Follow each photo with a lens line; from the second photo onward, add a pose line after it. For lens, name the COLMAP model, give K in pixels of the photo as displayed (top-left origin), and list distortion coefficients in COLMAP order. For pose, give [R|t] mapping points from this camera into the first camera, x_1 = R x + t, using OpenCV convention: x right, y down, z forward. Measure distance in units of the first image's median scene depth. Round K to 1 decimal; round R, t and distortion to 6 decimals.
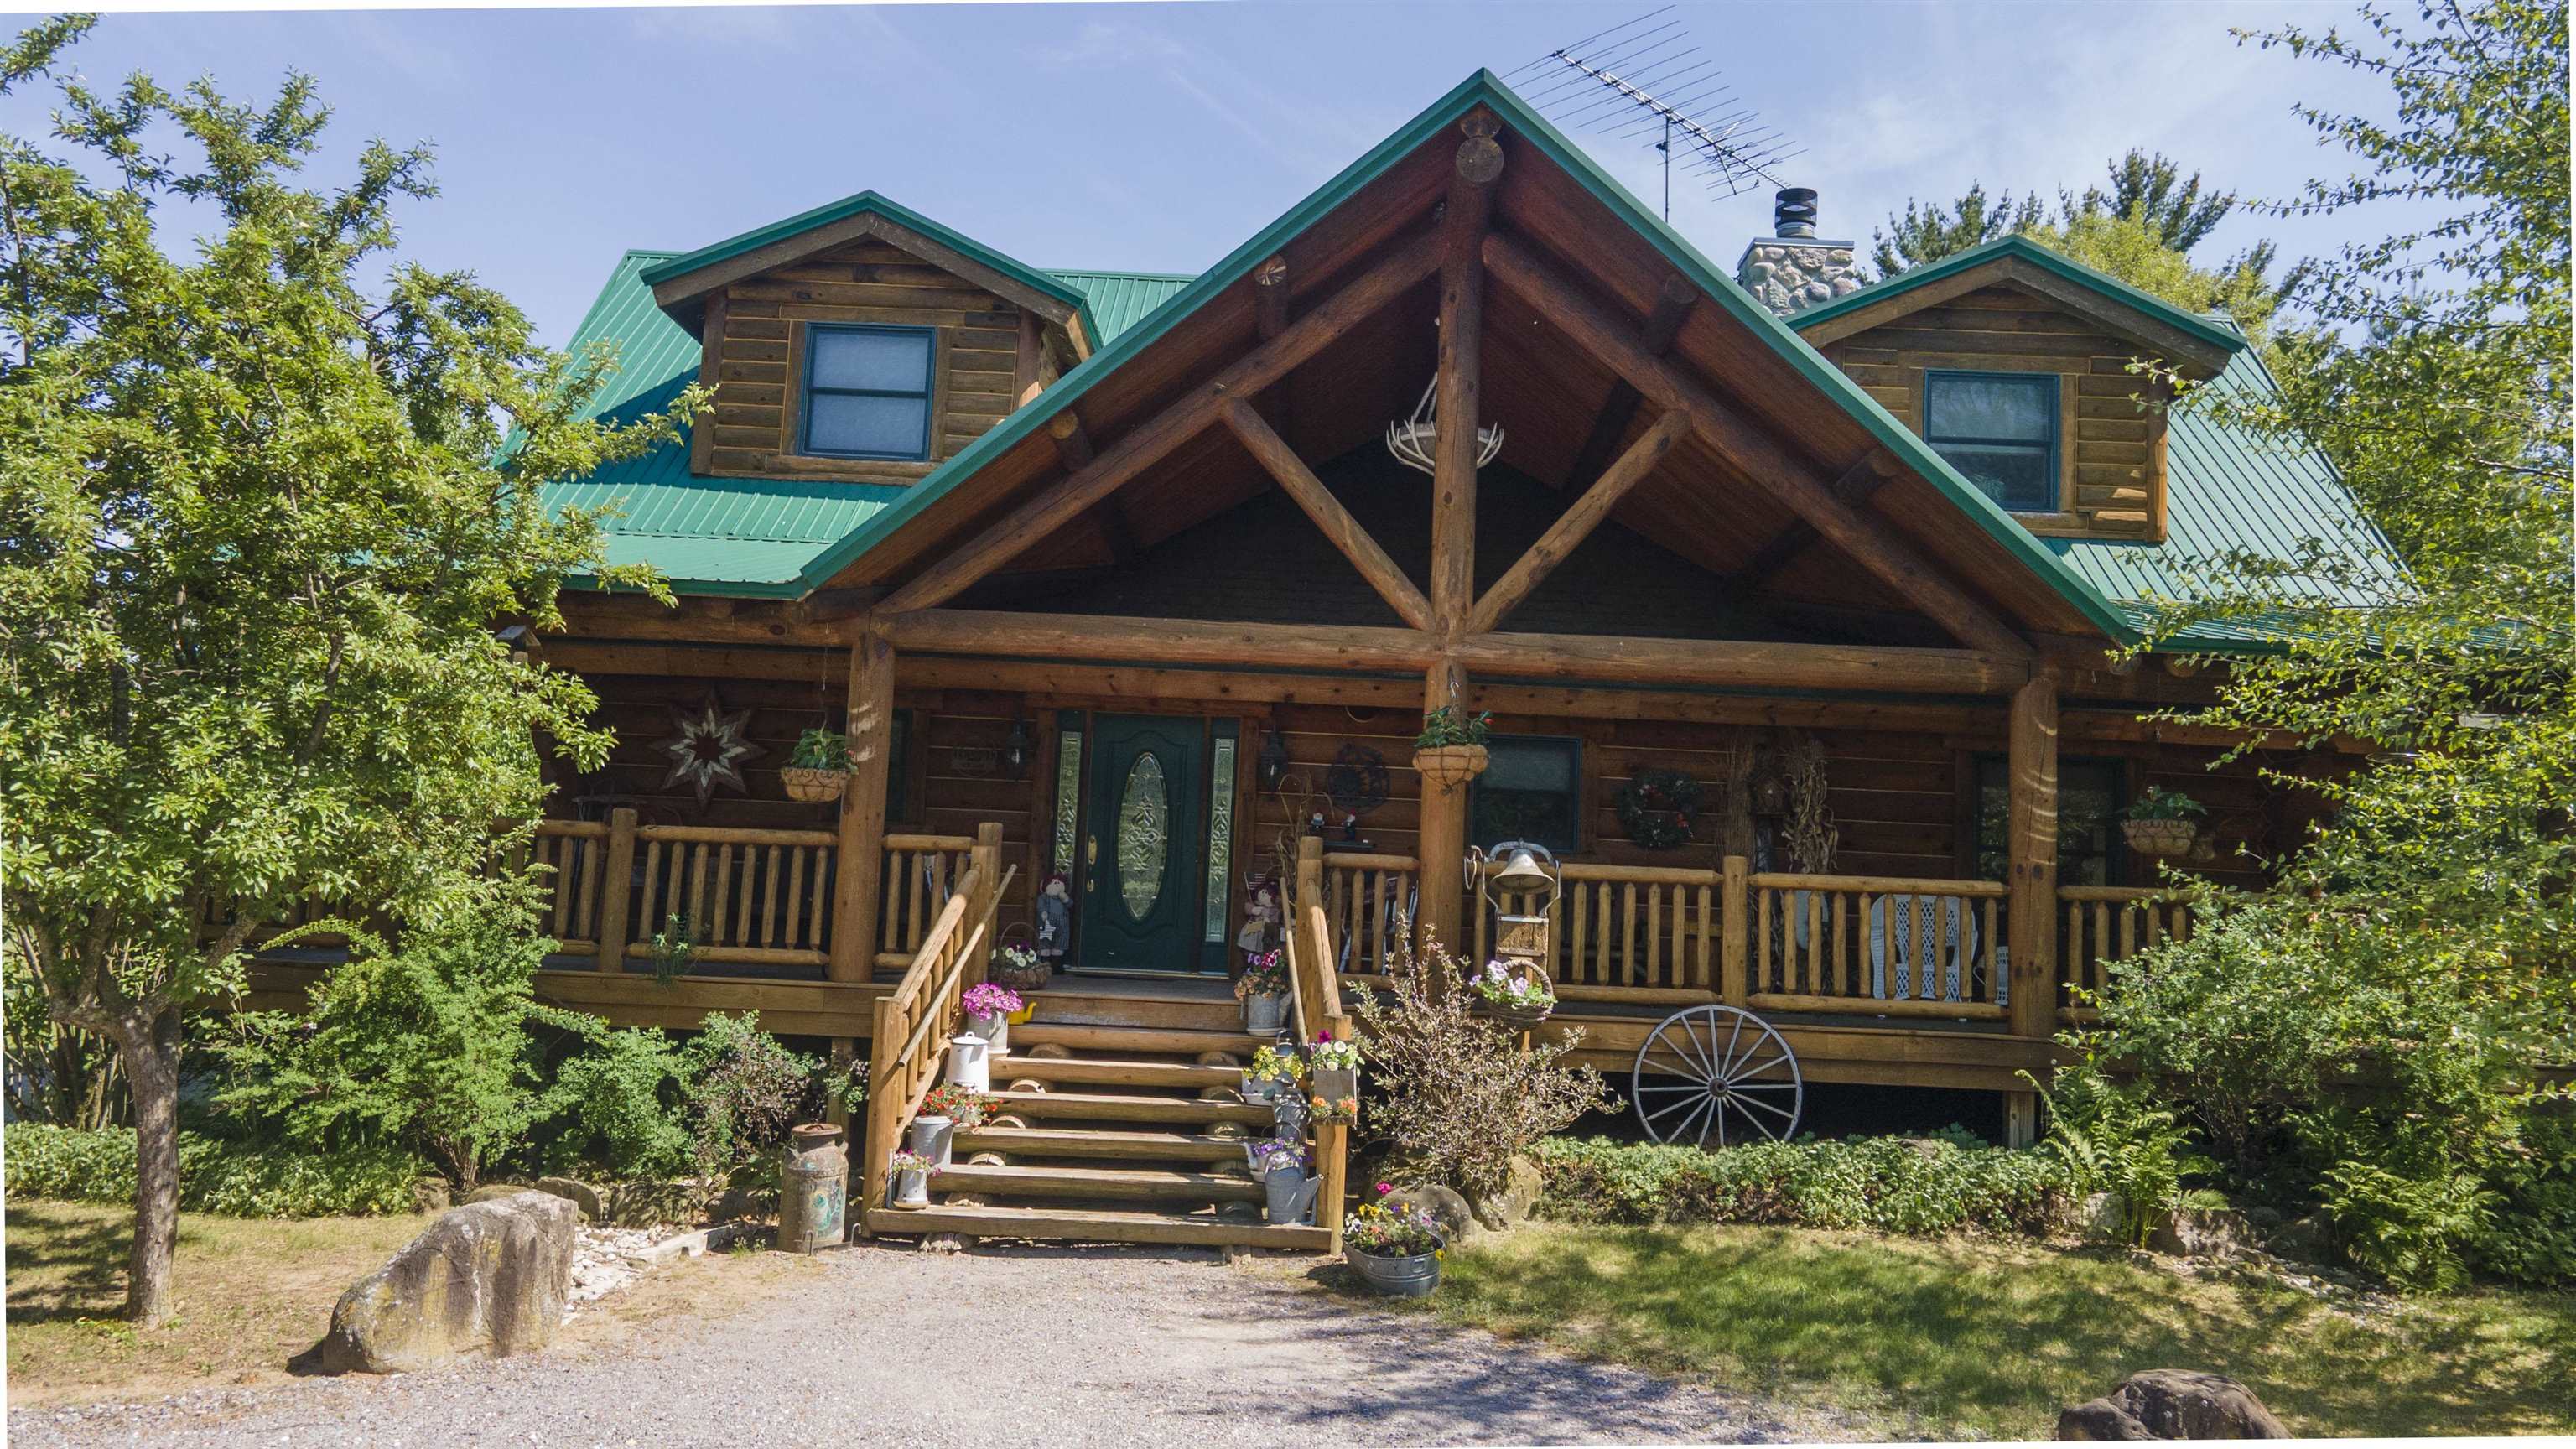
lens RADIAL K [[1878.8, 0, 1331.2], [0, 1878.8, 707.8], [0, 0, 1]] dist [0.034225, 0.017852]
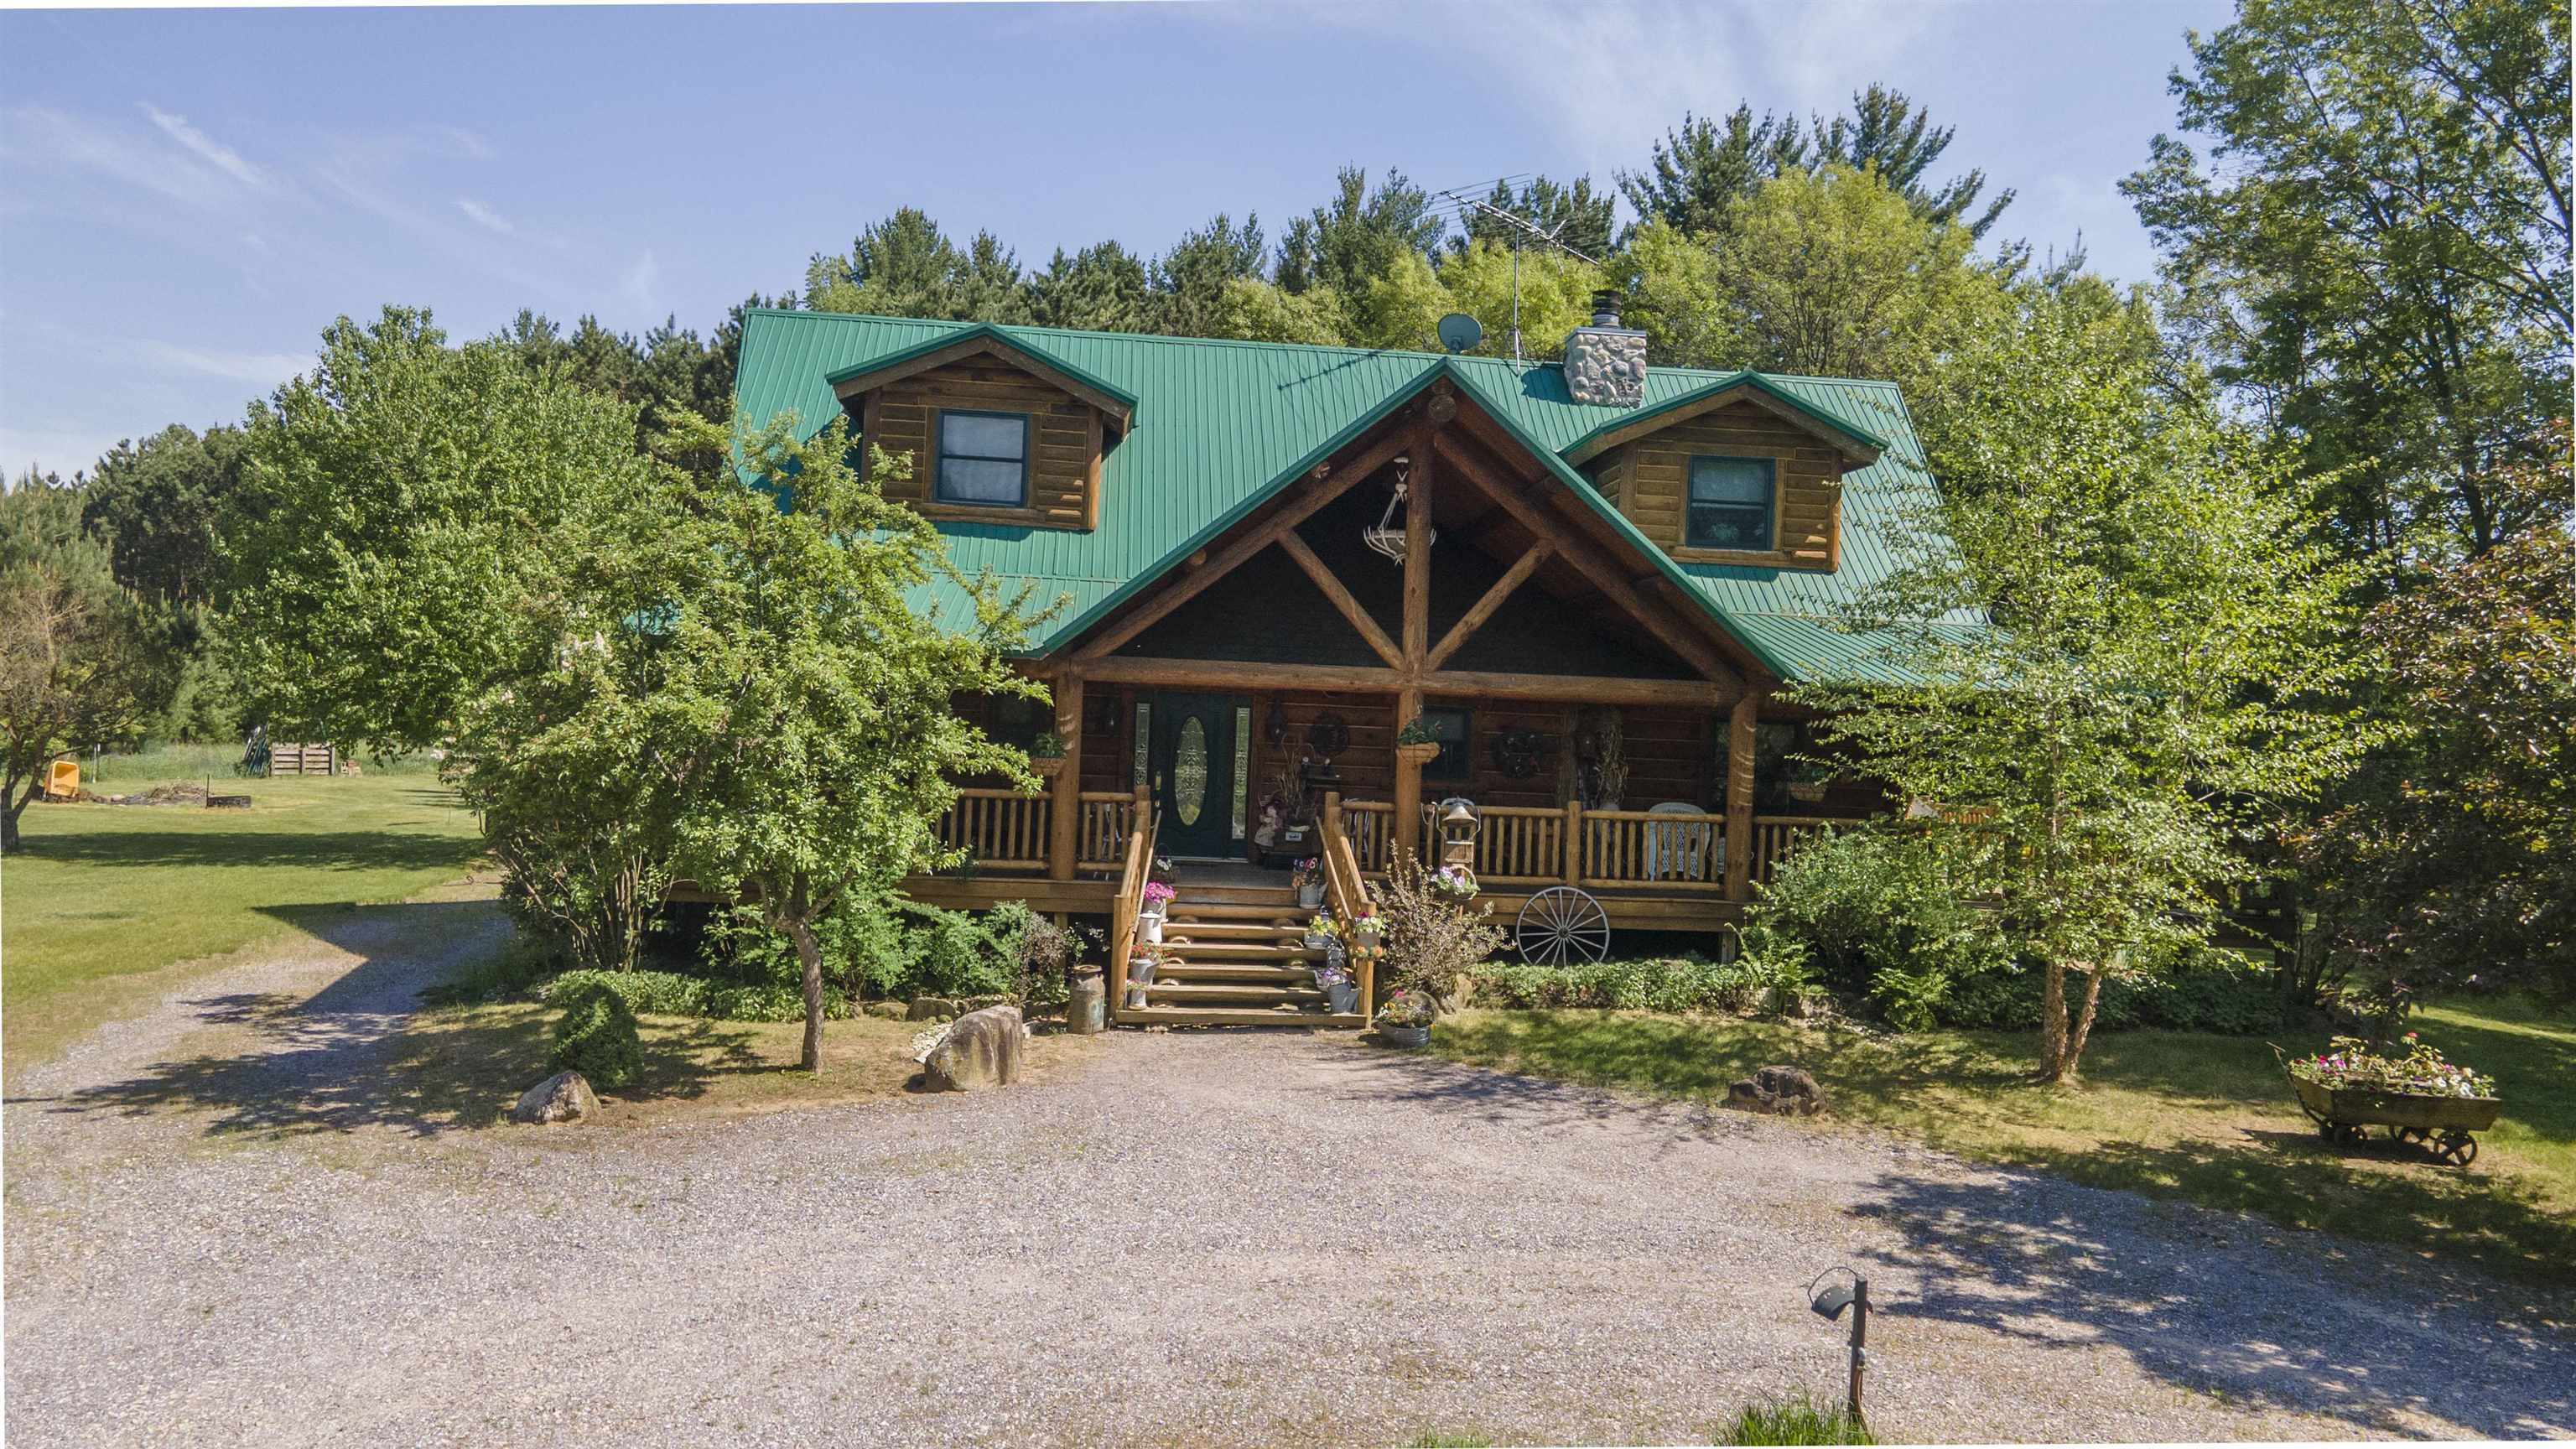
lens RADIAL K [[1878.8, 0, 1335.4], [0, 1878.8, 695.8], [0, 0, 1]] dist [0.034225, 0.017852]
pose [[0.992637, -0.001837, 0.121116, -0.227637], [-0.010552, 0.994773, 0.101567, -0.202677], [-0.120669, -0.102097, 0.987429, -0.715239]]
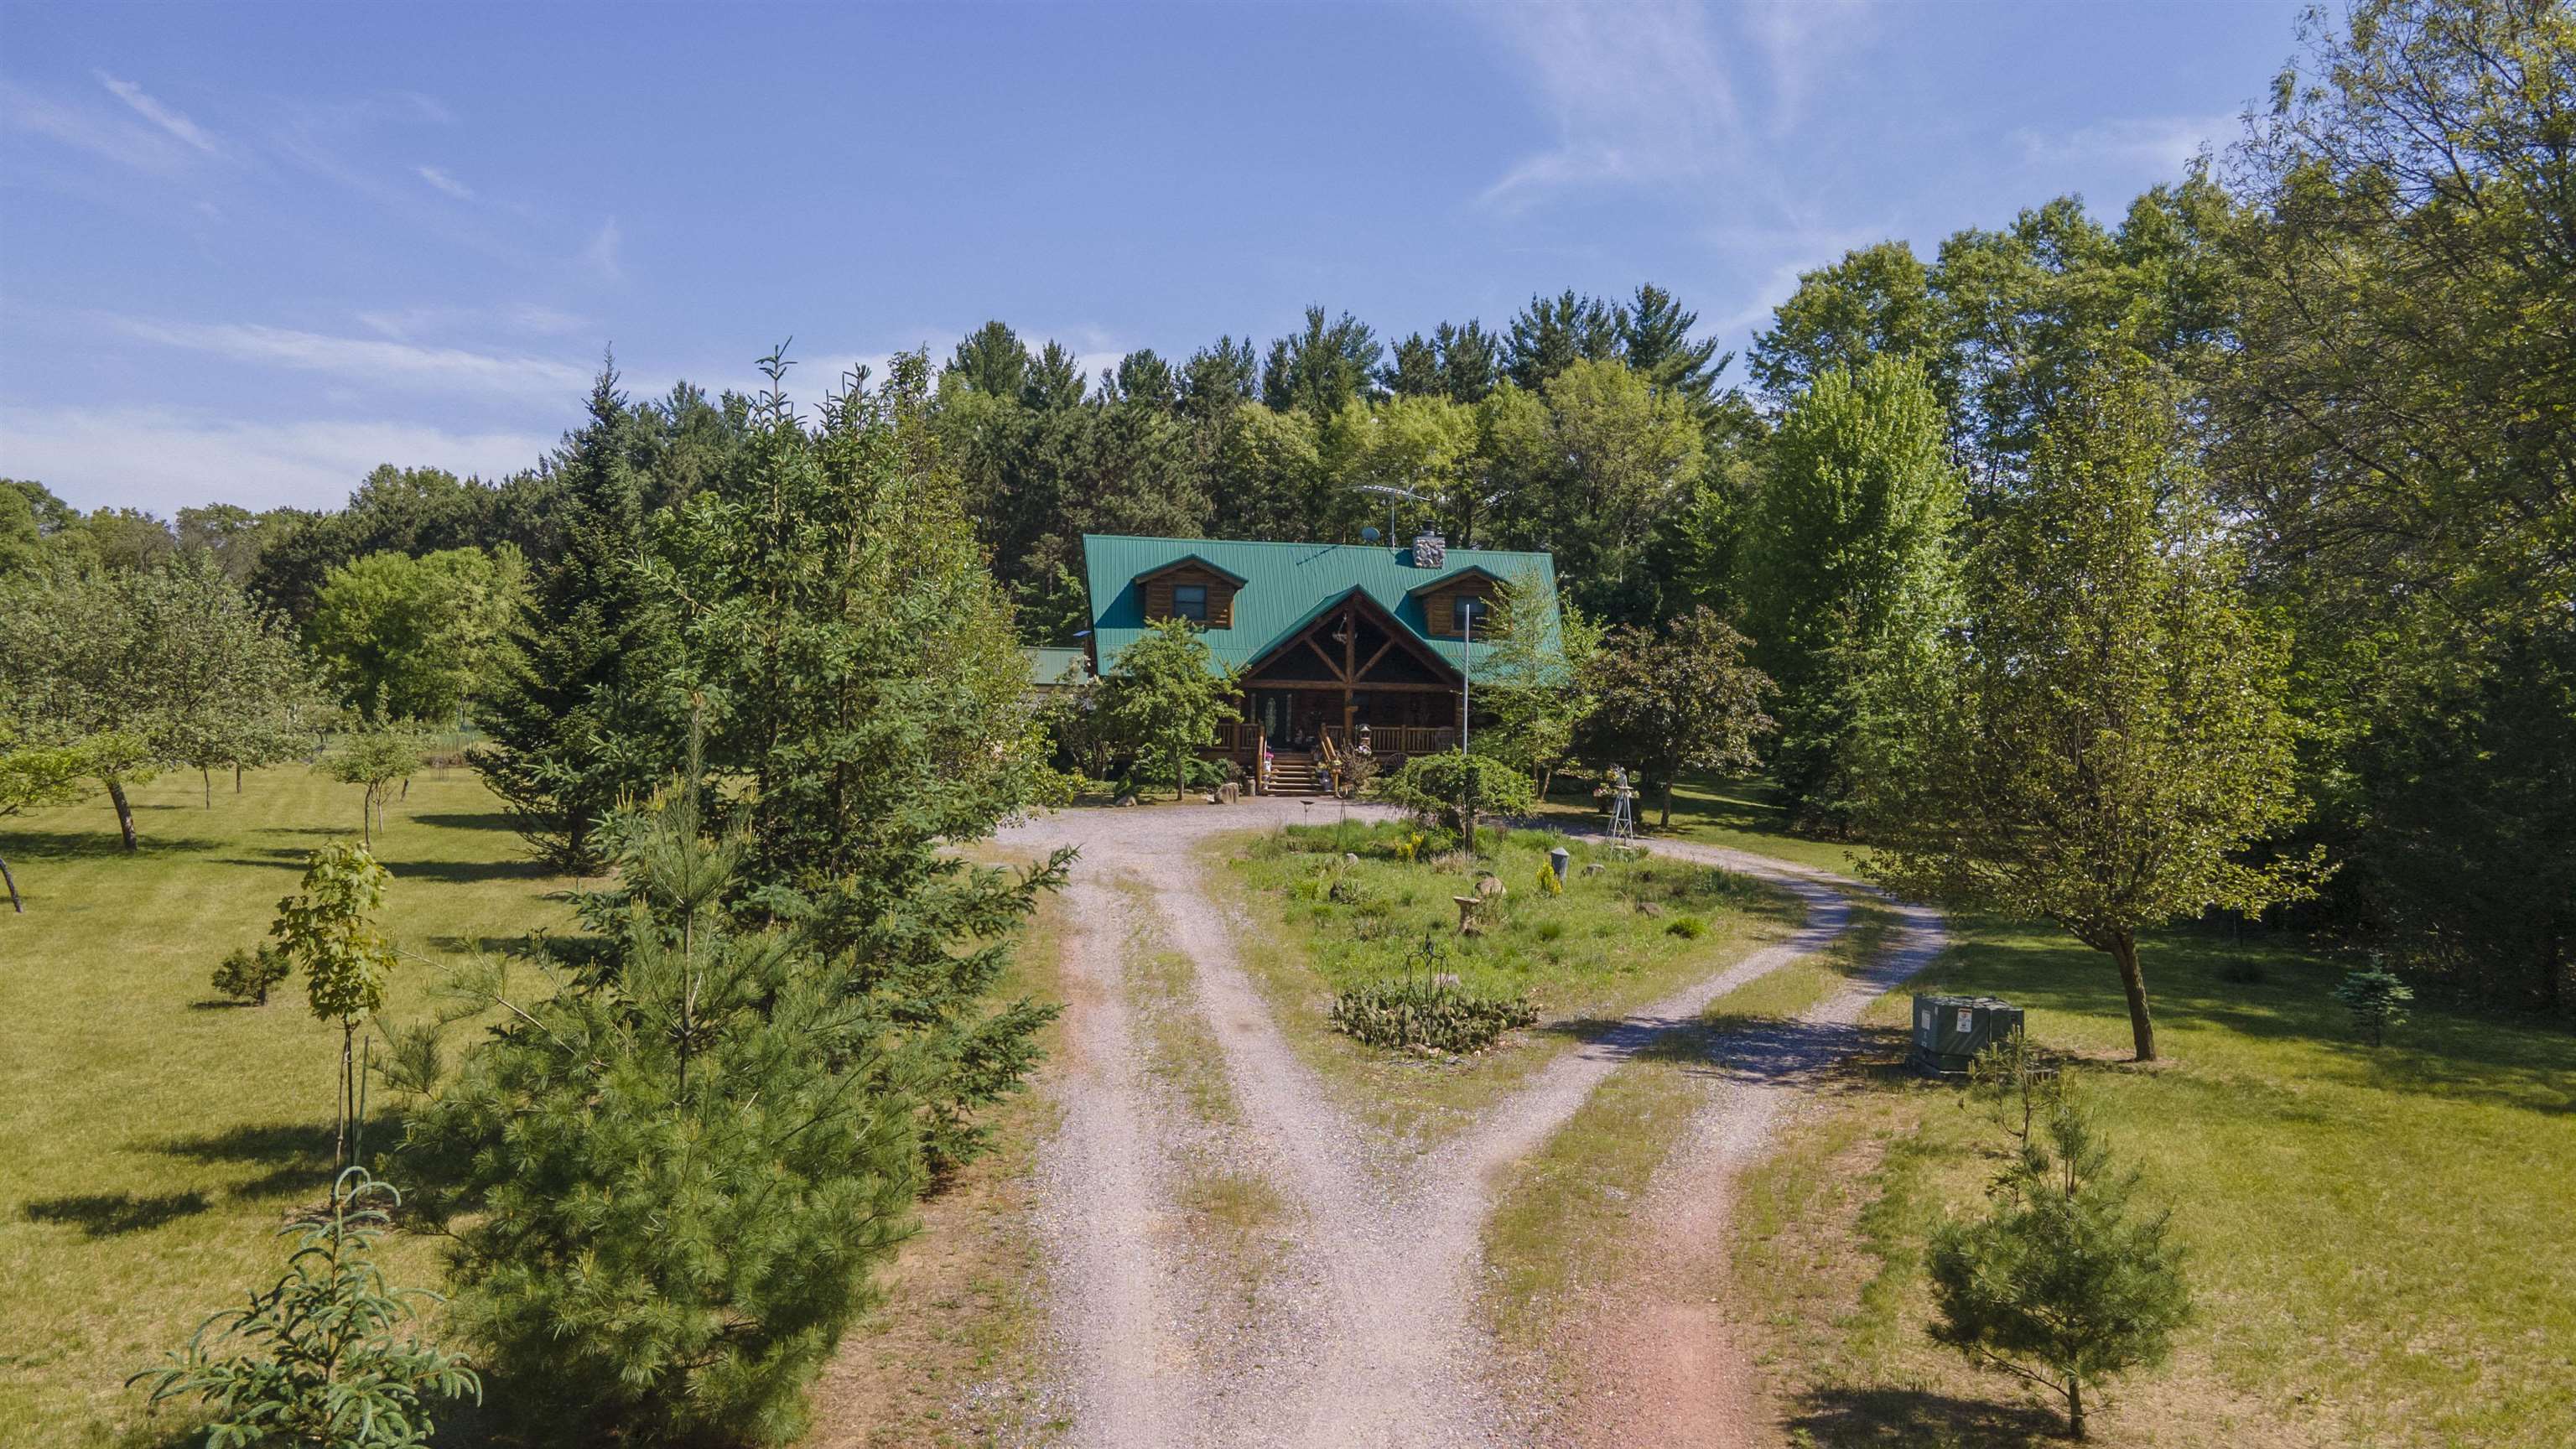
lens RADIAL K [[1878.8, 0, 1281.4], [0, 1878.8, 734.0], [0, 0, 1]] dist [0.034225, 0.017852]
pose [[0.993371, -0.017030, 0.113684, -0.754773], [0.000415, 0.989490, 0.144602, -0.685269], [-0.114952, -0.143596, 0.982938, -4.302612]]
